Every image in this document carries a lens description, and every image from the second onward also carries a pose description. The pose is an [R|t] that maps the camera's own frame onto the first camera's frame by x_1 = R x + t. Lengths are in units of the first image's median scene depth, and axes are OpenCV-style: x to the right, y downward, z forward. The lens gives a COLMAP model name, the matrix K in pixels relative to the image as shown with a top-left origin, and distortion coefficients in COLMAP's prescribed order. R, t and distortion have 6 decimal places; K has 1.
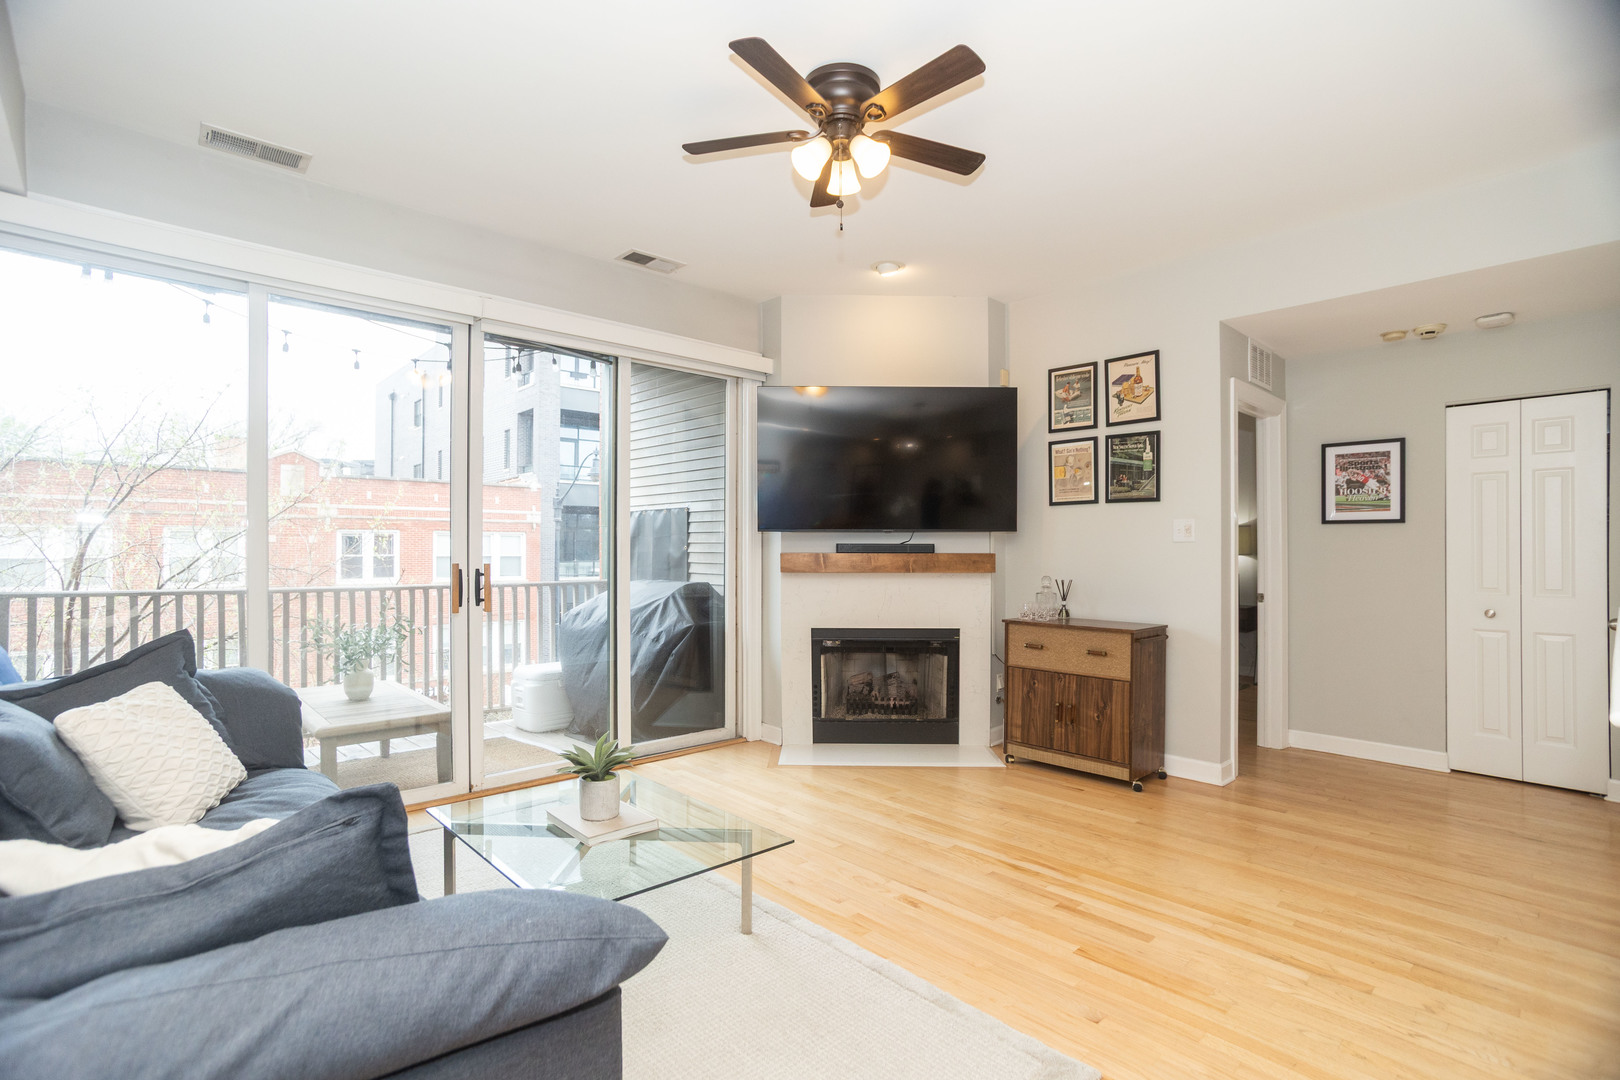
lens RADIAL K [[776.2, 0, 800.6], [0, 776.2, 546.5], [0, 0, 1]] dist [-0.061780, 0.038479]
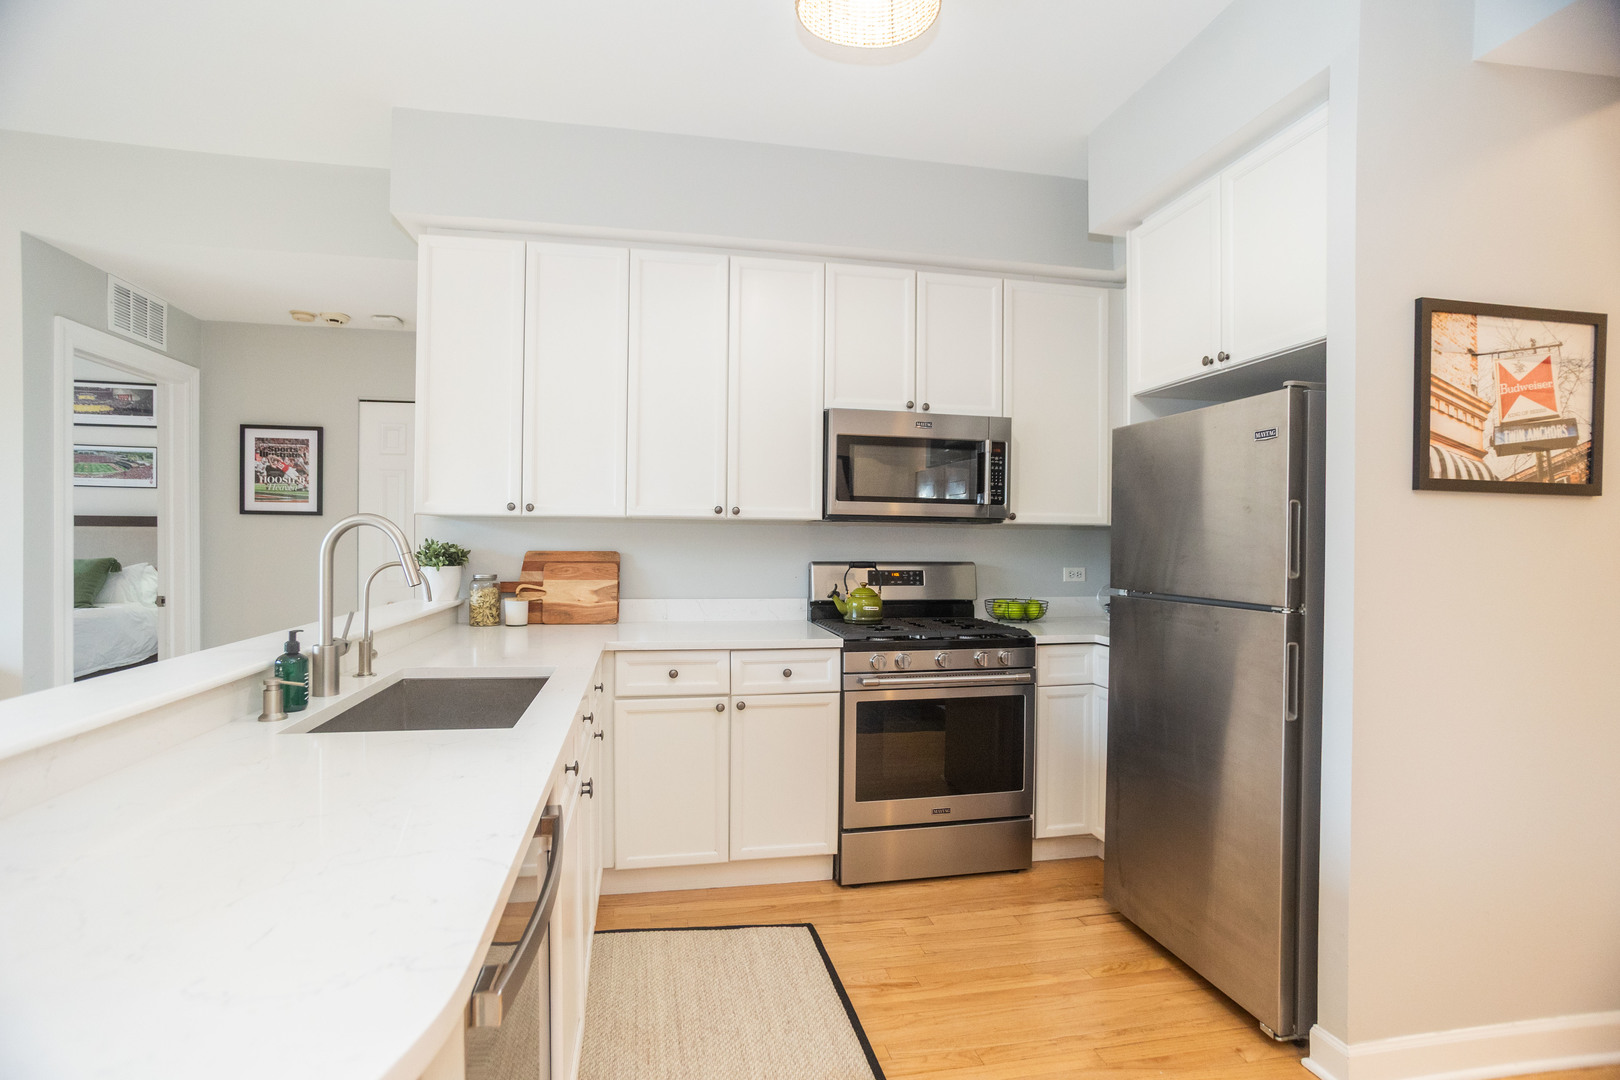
lens RADIAL K [[776.2, 0, 800.0], [0, 776.2, 544.6], [0, 0, 1]] dist [-0.061780, 0.038479]
pose [[0.524246, 0.000075, 0.851567, 0.299601], [-0.009530, 0.999938, 0.005779, -0.006292], [-0.851513, -0.011145, 0.524214, -0.021486]]
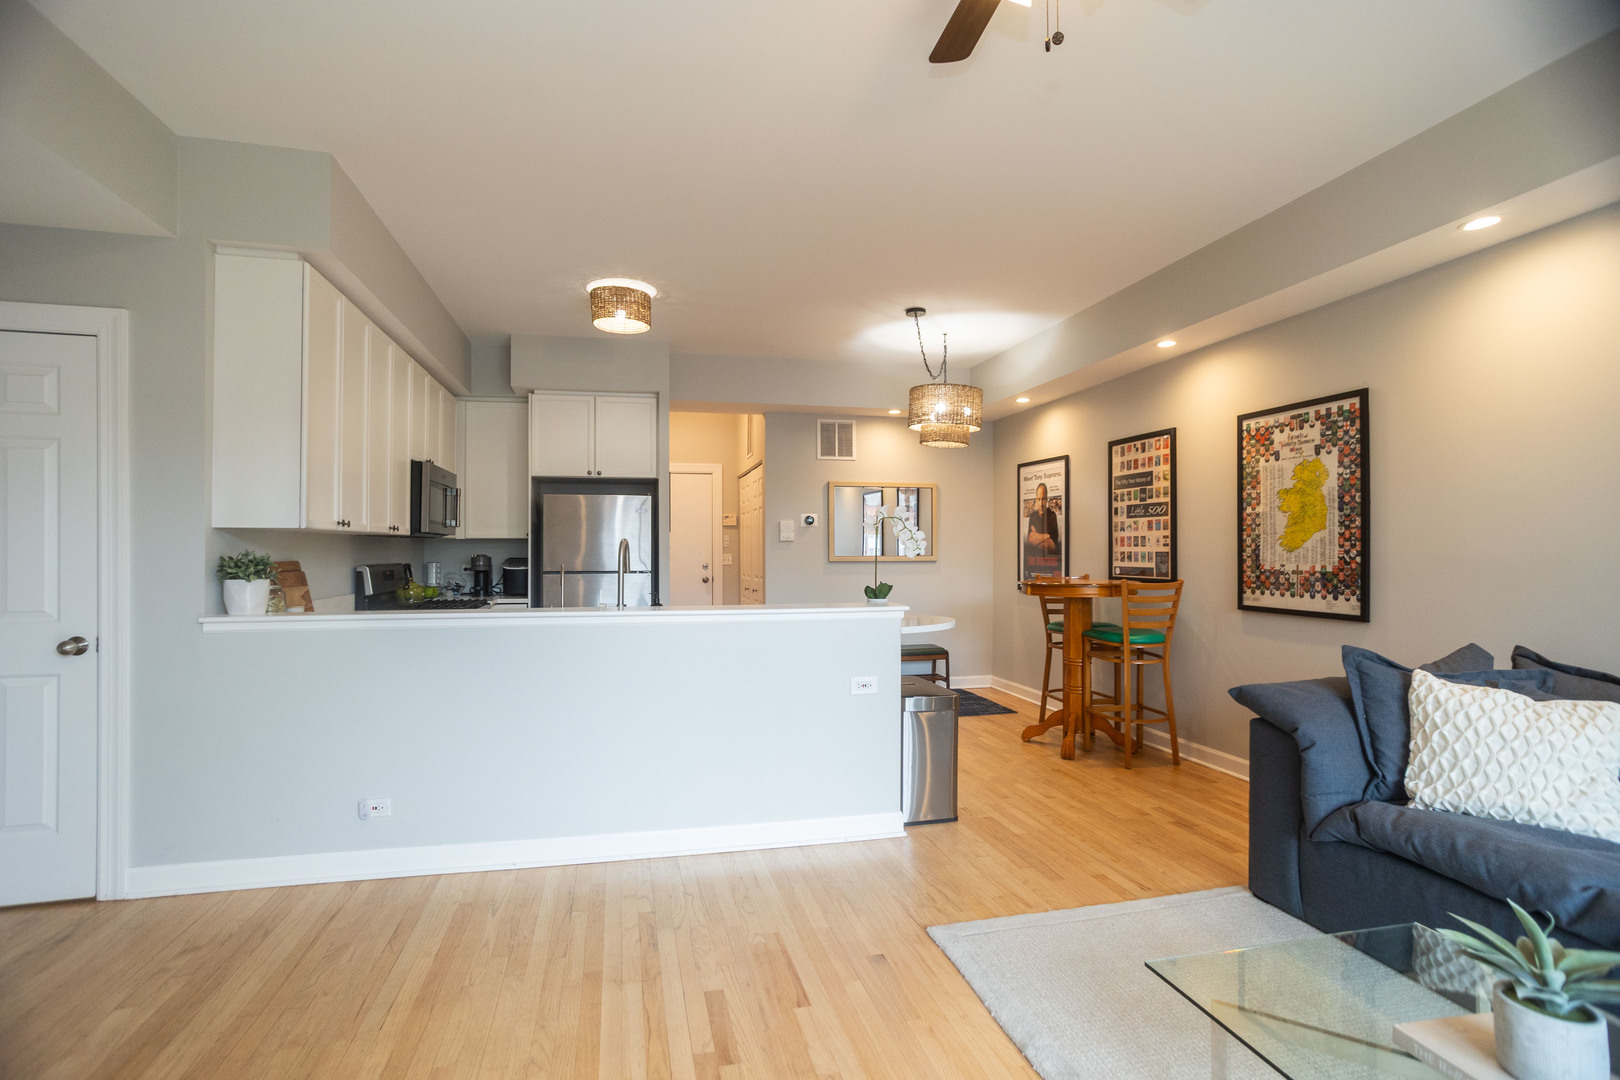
lens RADIAL K [[776.2, 0, 797.3], [0, 776.2, 547.9], [0, 0, 1]] dist [-0.061780, 0.038479]
pose [[-0.865963, 0.000835, 0.500107, -0.046693], [0.000117, 0.999999, -0.001466, -0.007090], [-0.500108, -0.001211, -0.865962, 0.982835]]
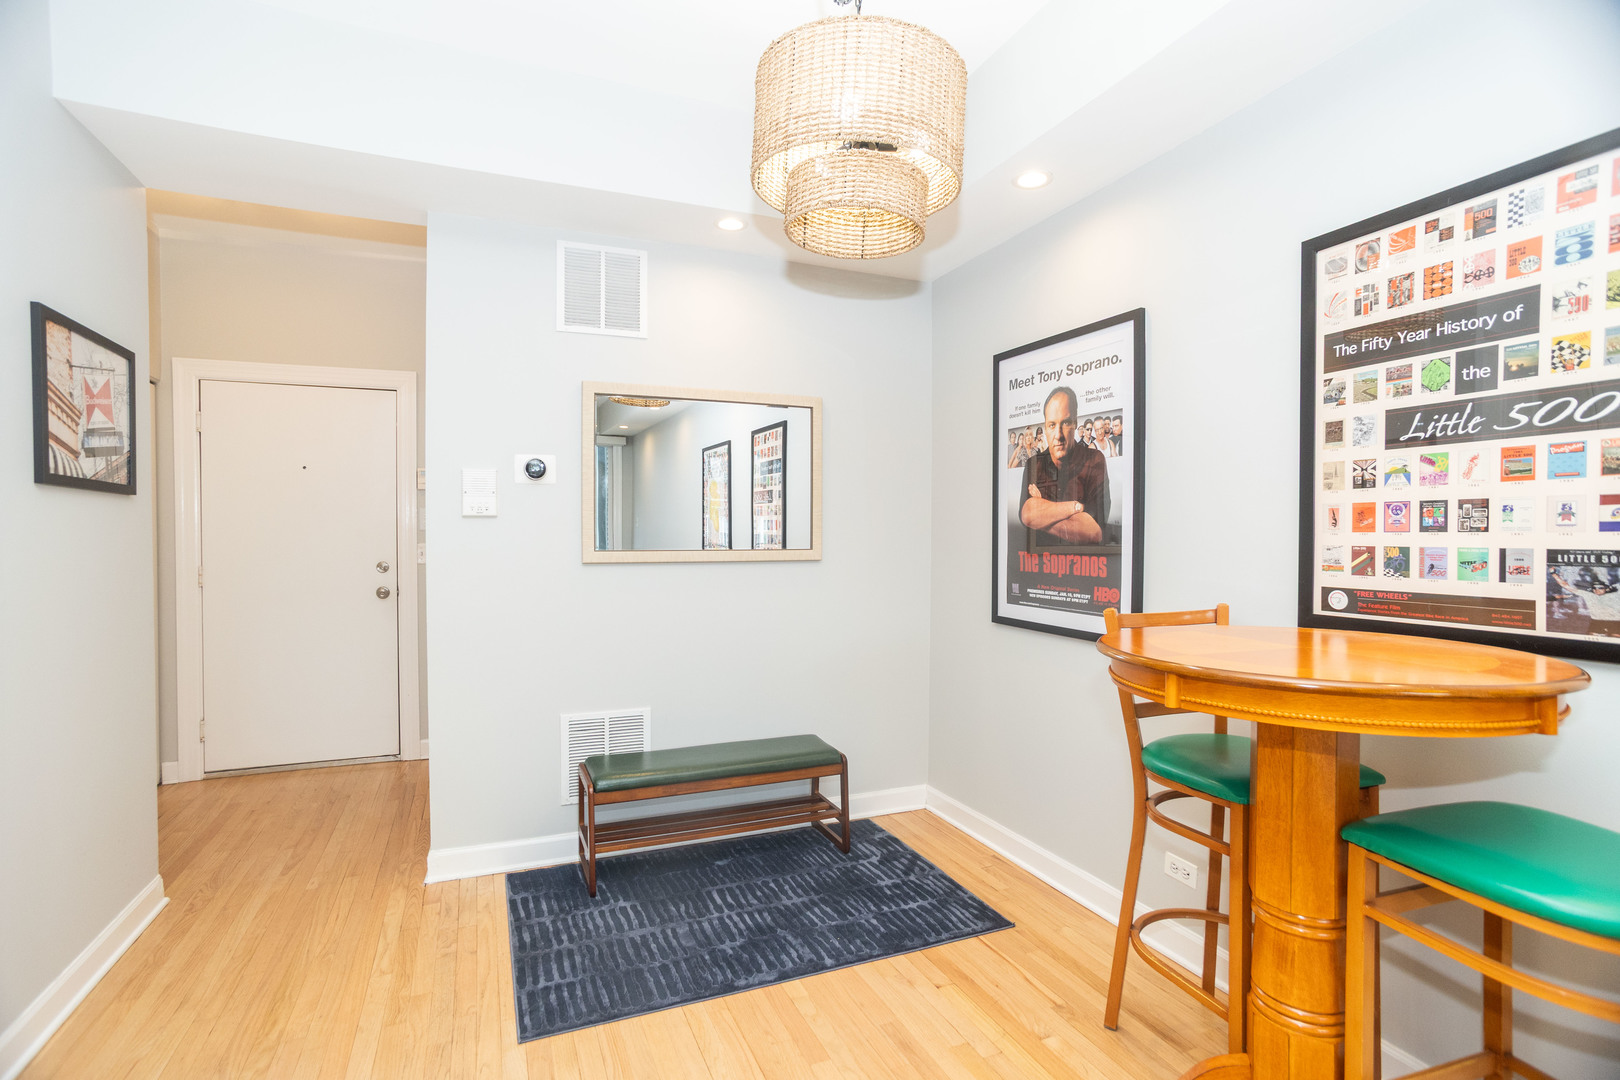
lens RADIAL K [[776.2, 0, 799.5], [0, 776.2, 544.2], [0, 0, 1]] dist [-0.061780, 0.038479]
pose [[-0.938111, -0.007432, 0.346255, 0.261368], [-0.002730, 0.999897, 0.014066, -0.009182], [-0.346324, 0.012250, -0.938035, 0.172609]]
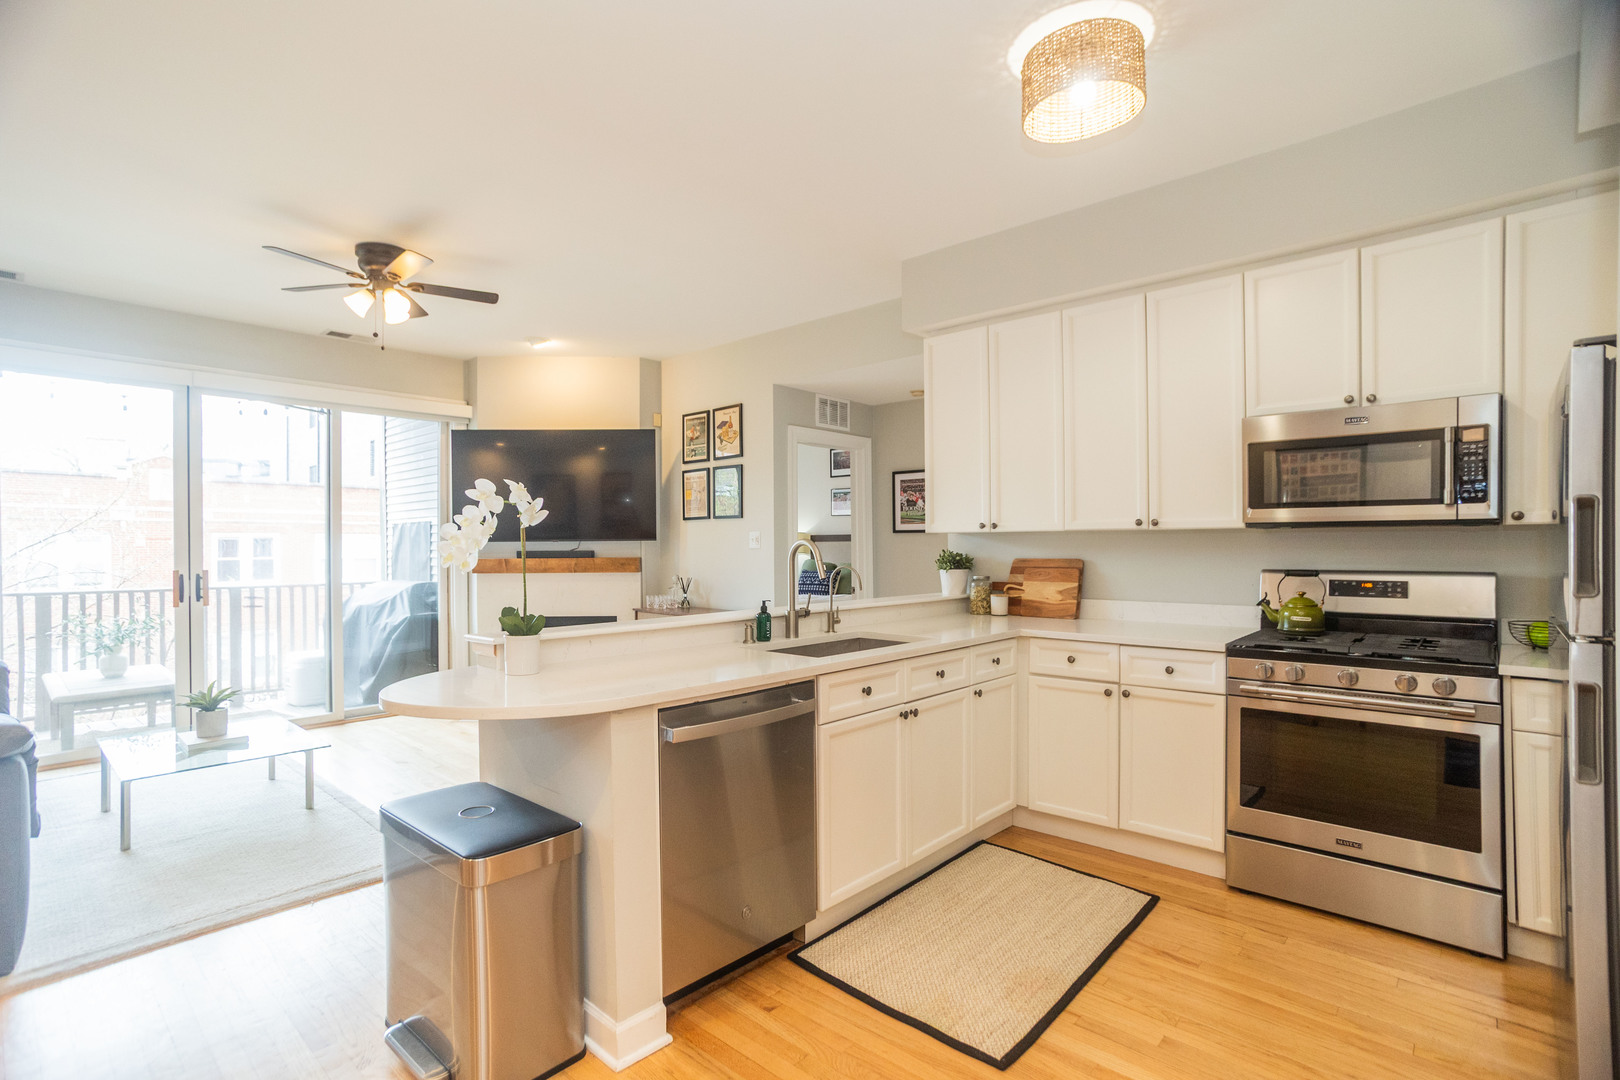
lens RADIAL K [[776.2, 0, 794.8], [0, 776.2, 547.4], [0, 0, 1]] dist [-0.061780, 0.038479]
pose [[0.996900, -0.007601, 0.078315, 0.449800], [0.007235, 0.999962, 0.004956, -0.013760], [-0.078349, -0.004374, 0.996916, -0.343645]]
